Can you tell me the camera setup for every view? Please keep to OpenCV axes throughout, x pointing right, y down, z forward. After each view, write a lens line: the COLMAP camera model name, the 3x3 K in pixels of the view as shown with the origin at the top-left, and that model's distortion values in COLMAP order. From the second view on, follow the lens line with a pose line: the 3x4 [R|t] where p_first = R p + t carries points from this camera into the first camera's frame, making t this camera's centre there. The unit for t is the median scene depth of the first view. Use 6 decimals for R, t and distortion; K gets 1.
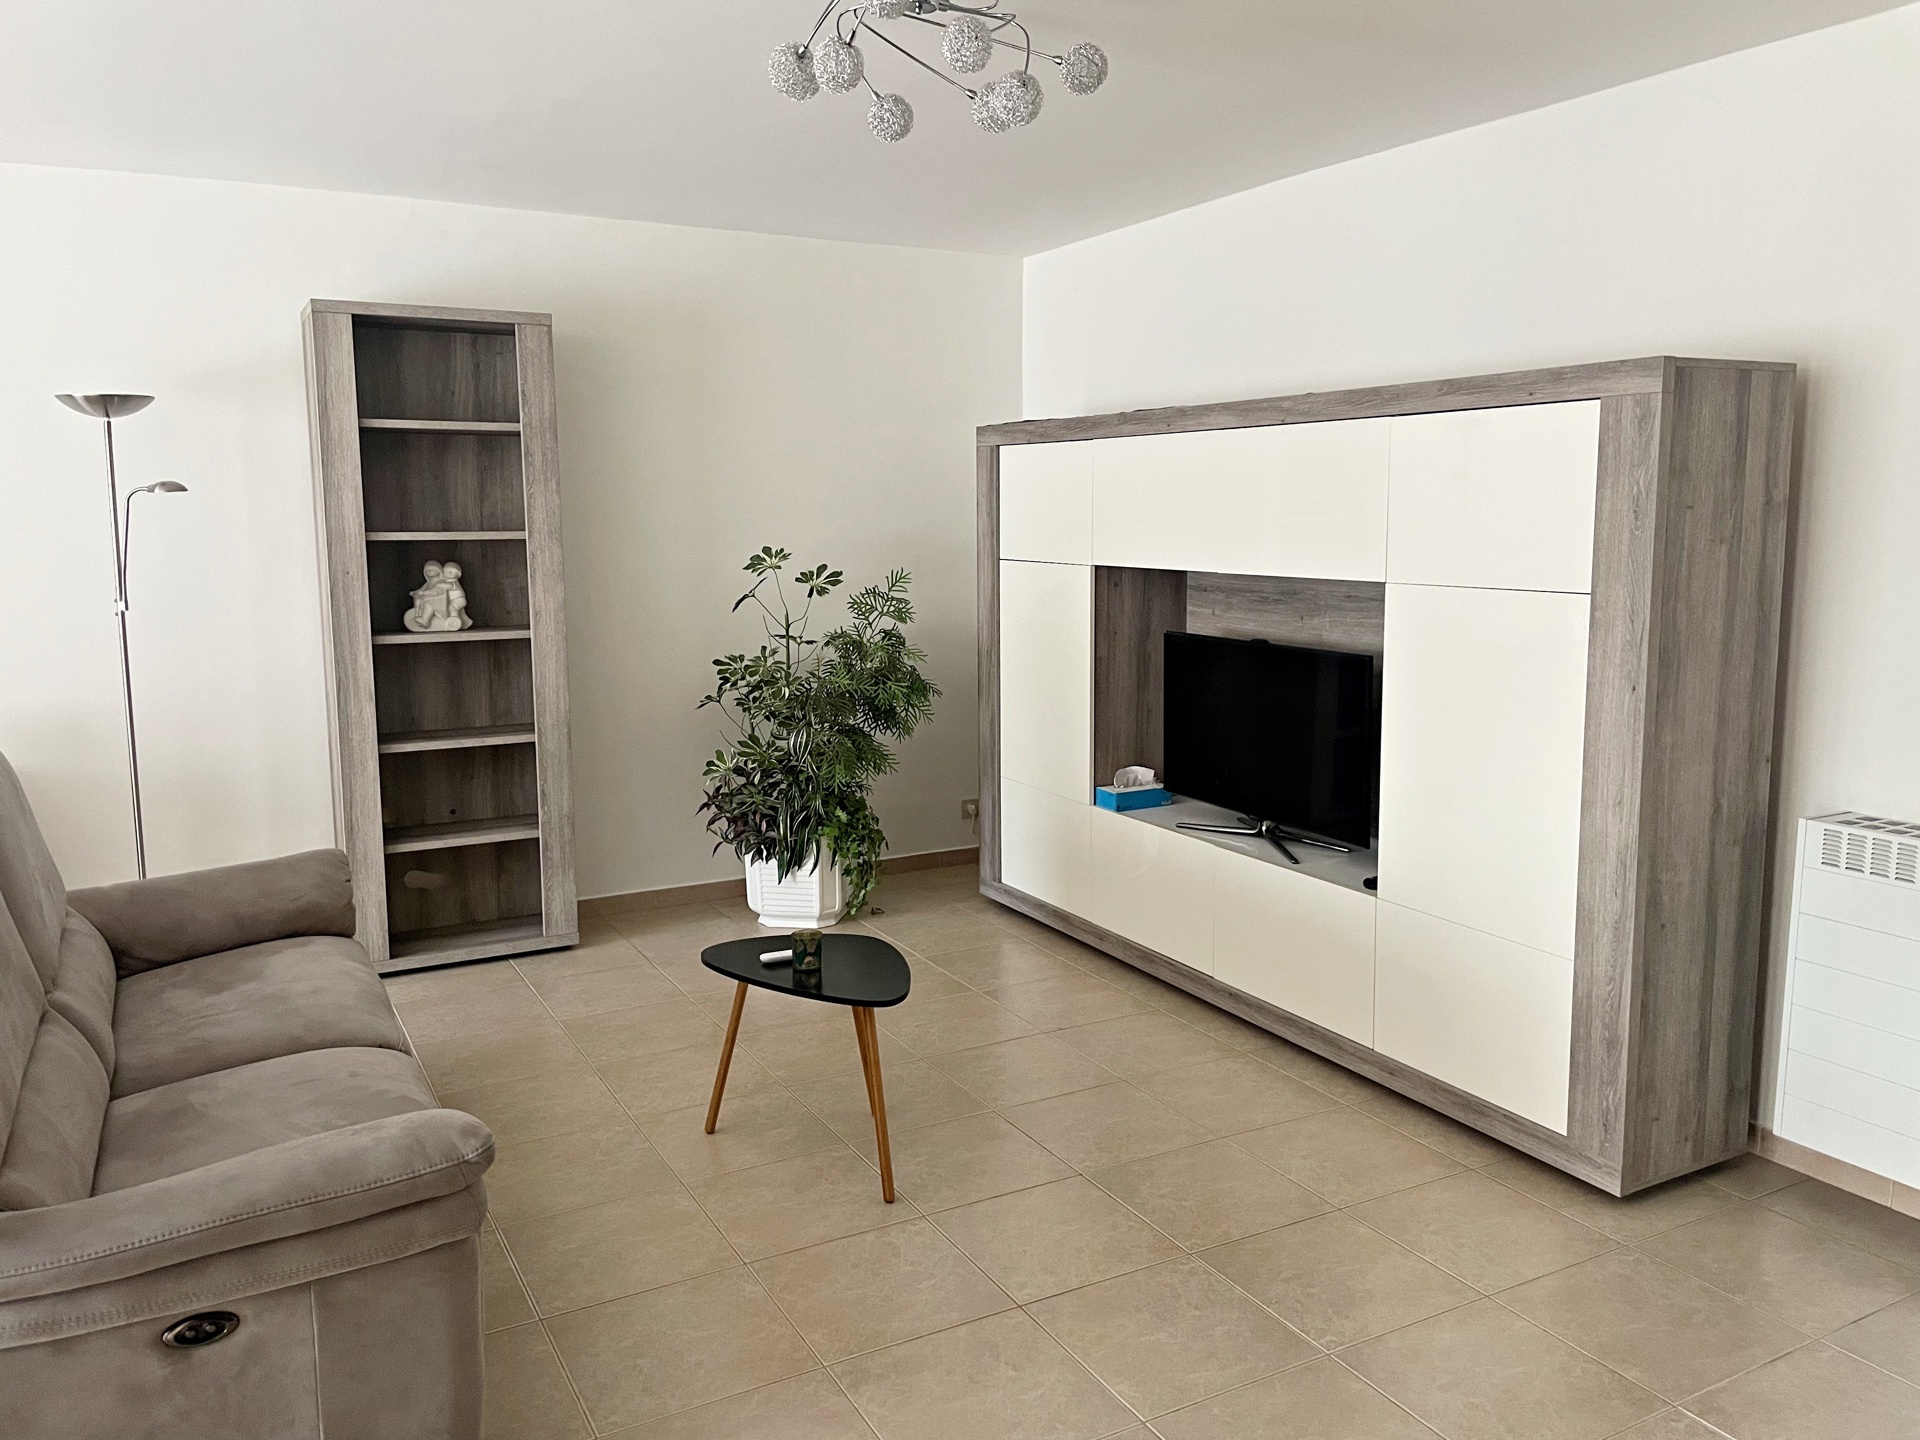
lens RADIAL K [[1485.6, 0, 960.0], [0, 1485.6, 720.0], [0, 0, 1]] dist [0.040077, -0.002438]
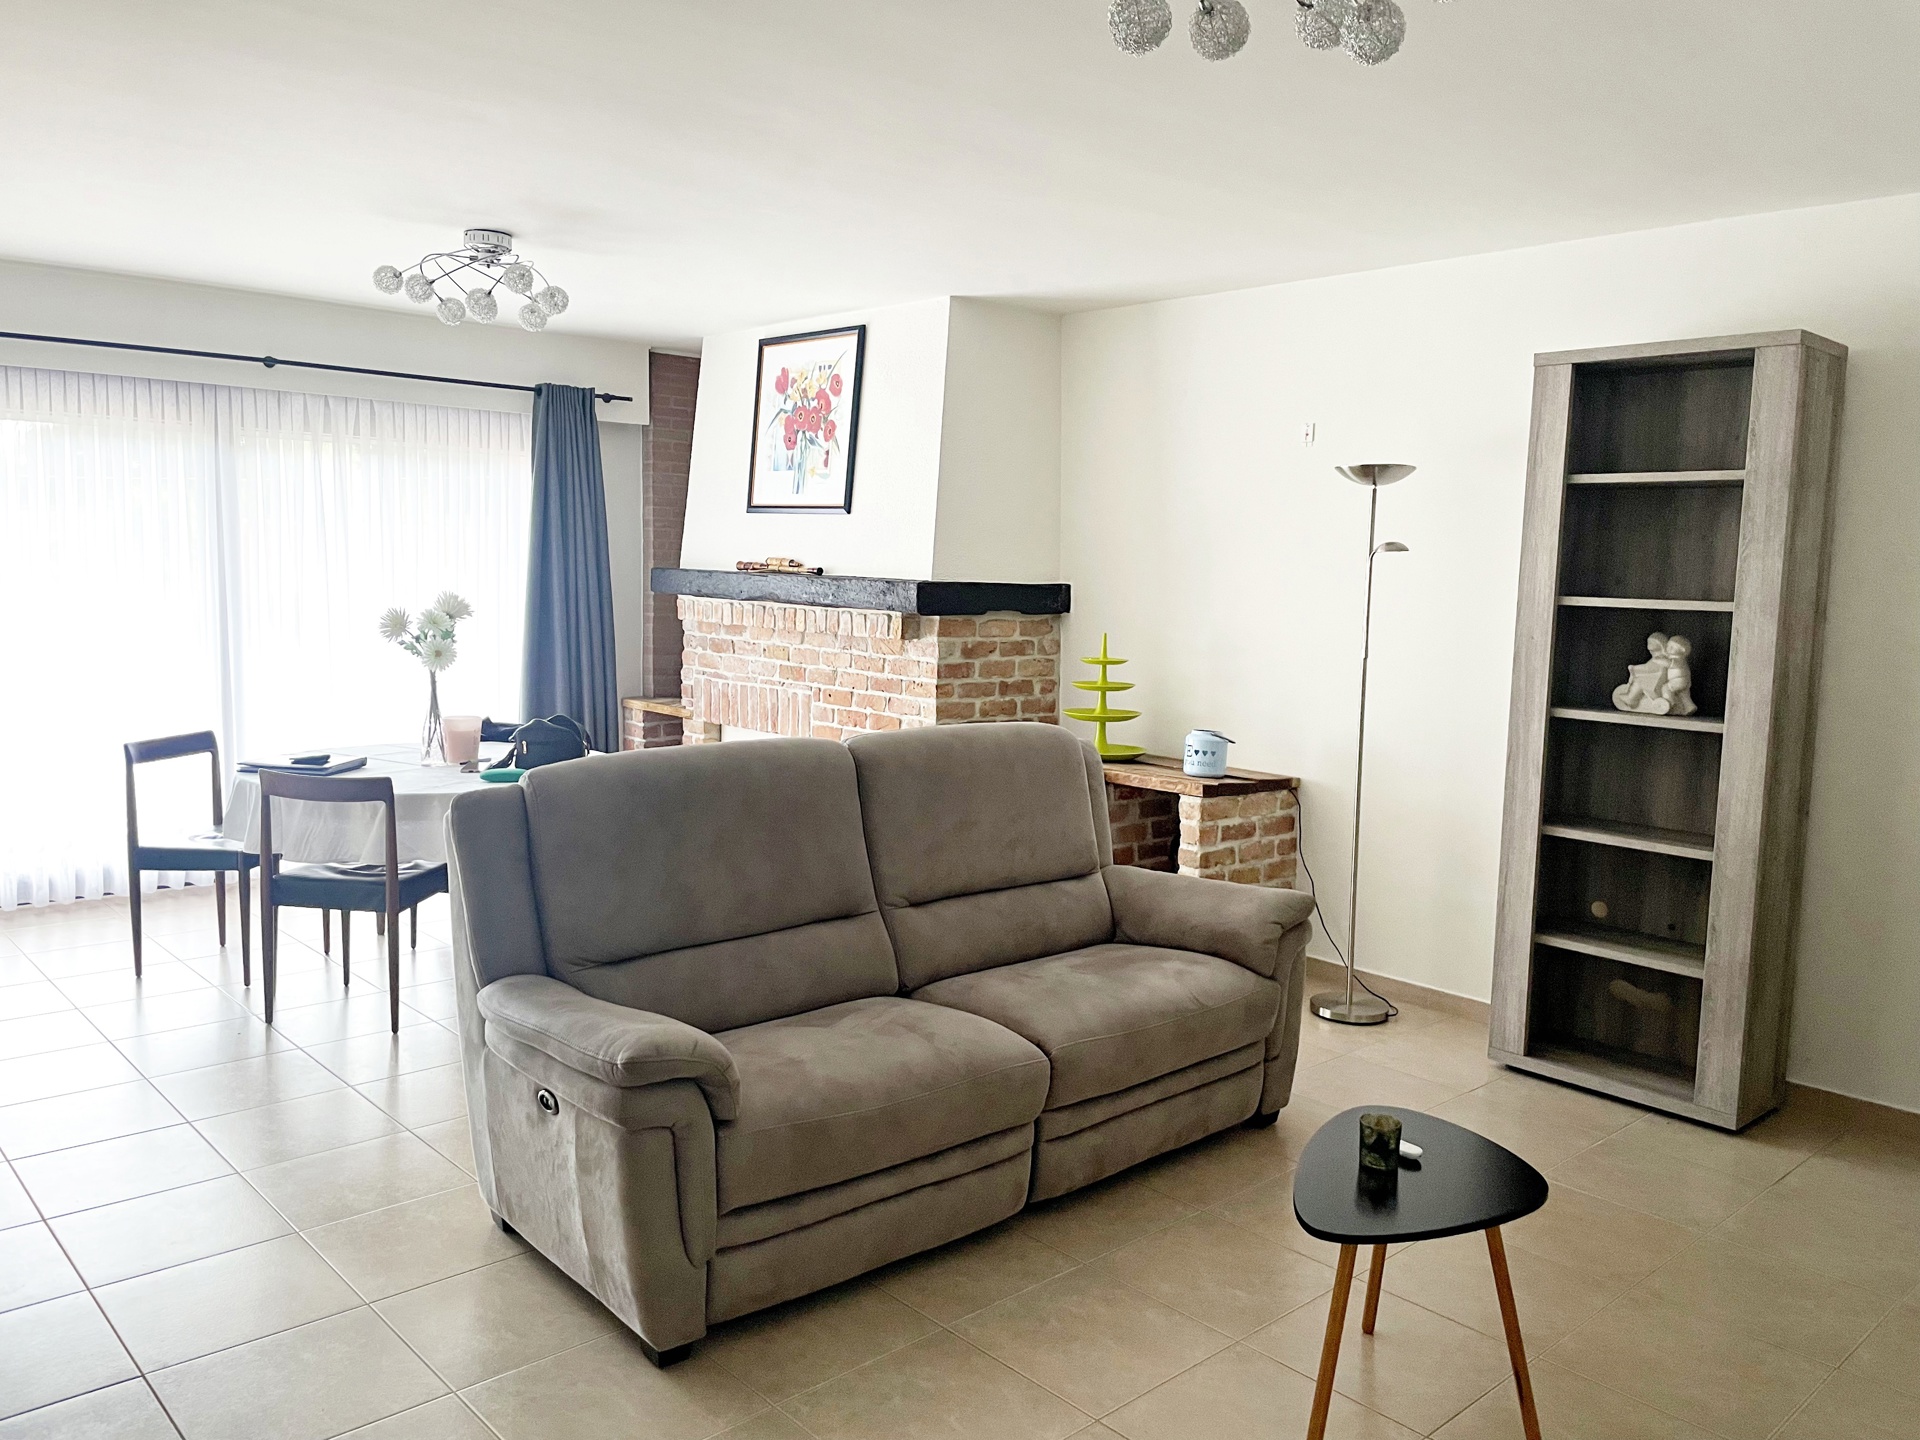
lens RADIAL K [[1485.6, 0, 960.0], [0, 1485.6, 720.0], [0, 0, 1]] dist [0.040077, -0.002438]
pose [[0.254071, 0.117370, -0.960038, 0.397406], [-0.165735, 0.983211, 0.076342, -0.057065], [0.952880, 0.139716, 0.269258, 0.393153]]
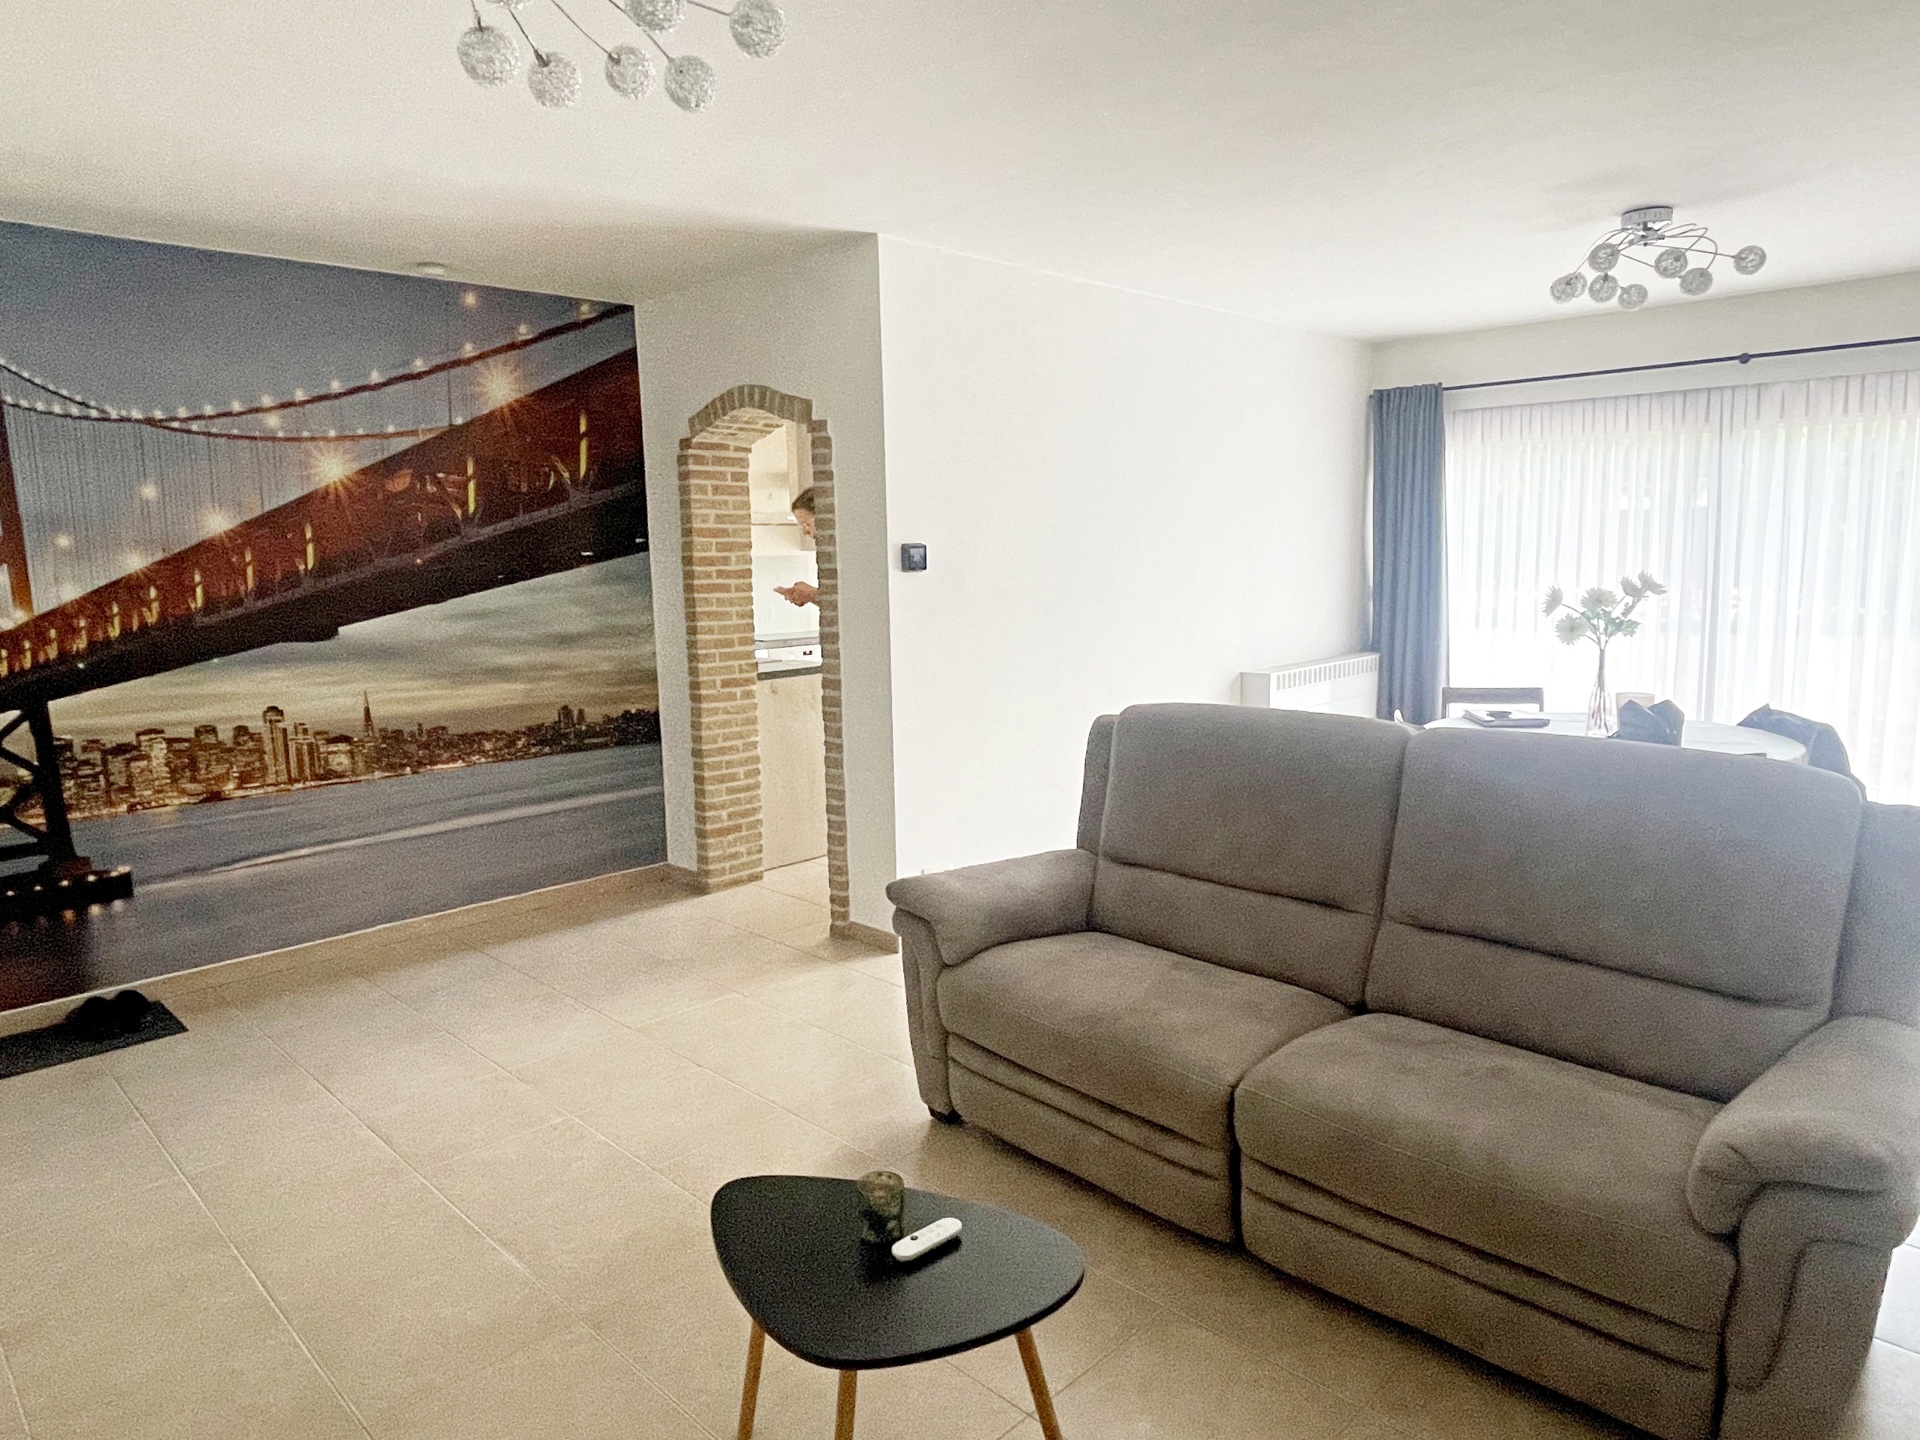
lens RADIAL K [[1219.6, 0, 960.0], [0, 1219.6, 720.0], [0, 0, 1]] dist [-0.004688, -0.000918]
pose [[-0.952657, 0.068630, -0.296199, 0.038292], [-0.019195, 0.958673, 0.283863, -0.141689], [0.303439, 0.276110, -0.911969, 0.984782]]
